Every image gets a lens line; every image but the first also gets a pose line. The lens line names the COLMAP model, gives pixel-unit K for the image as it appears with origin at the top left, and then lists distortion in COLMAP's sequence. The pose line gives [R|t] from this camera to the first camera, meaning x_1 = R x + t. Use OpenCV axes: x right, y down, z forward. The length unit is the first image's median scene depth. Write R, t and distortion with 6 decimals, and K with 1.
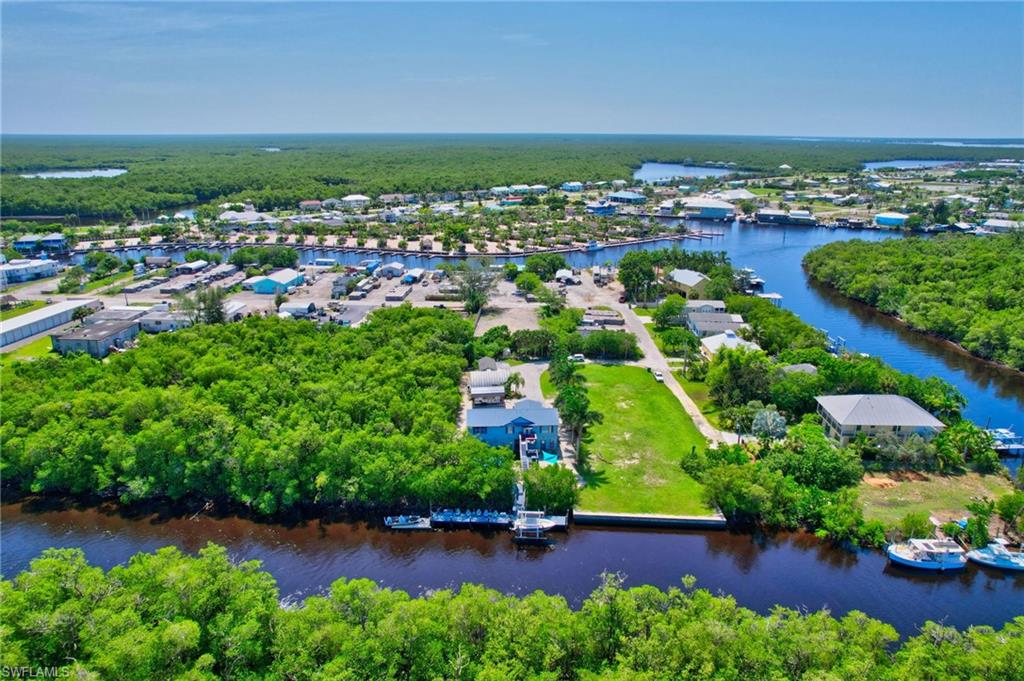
lens RADIAL K [[496.2, 0, 508.1], [0, 496.2, 339.4], [0, 0, 1]] dist [-0.022007, -0.000136]
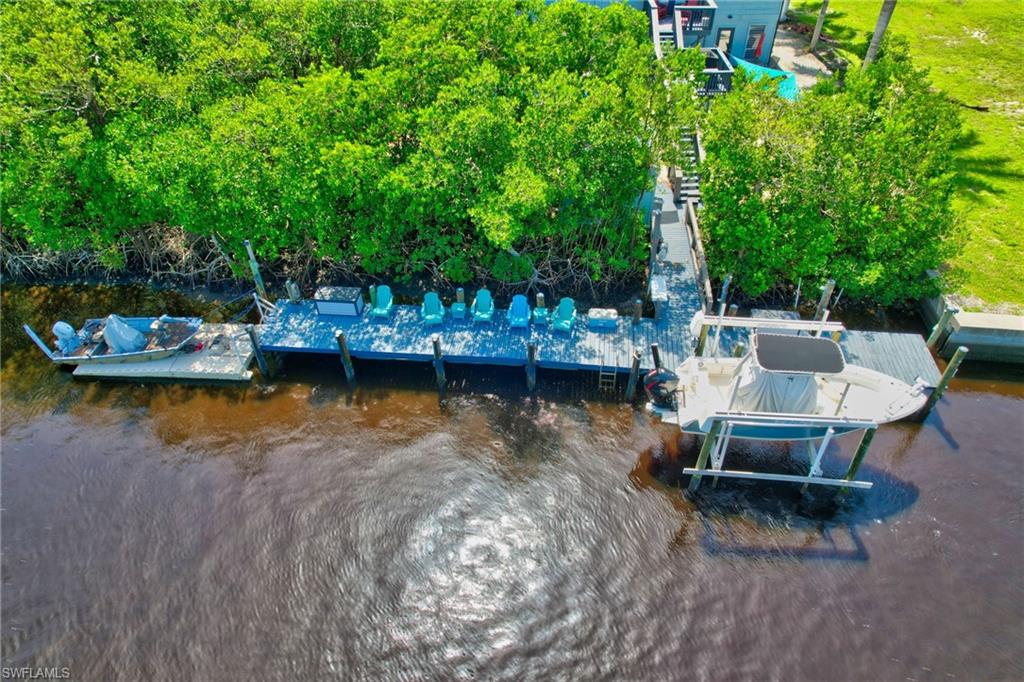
lens RADIAL K [[496.2, 0, 510.0], [0, 496.2, 340.3], [0, 0, 1]] dist [-0.022007, -0.000136]
pose [[0.996801, 0.030425, -0.073907, -0.032879], [0.014142, 0.842978, 0.537762, 0.253069], [0.078663, -0.537087, 0.839851, 0.825155]]
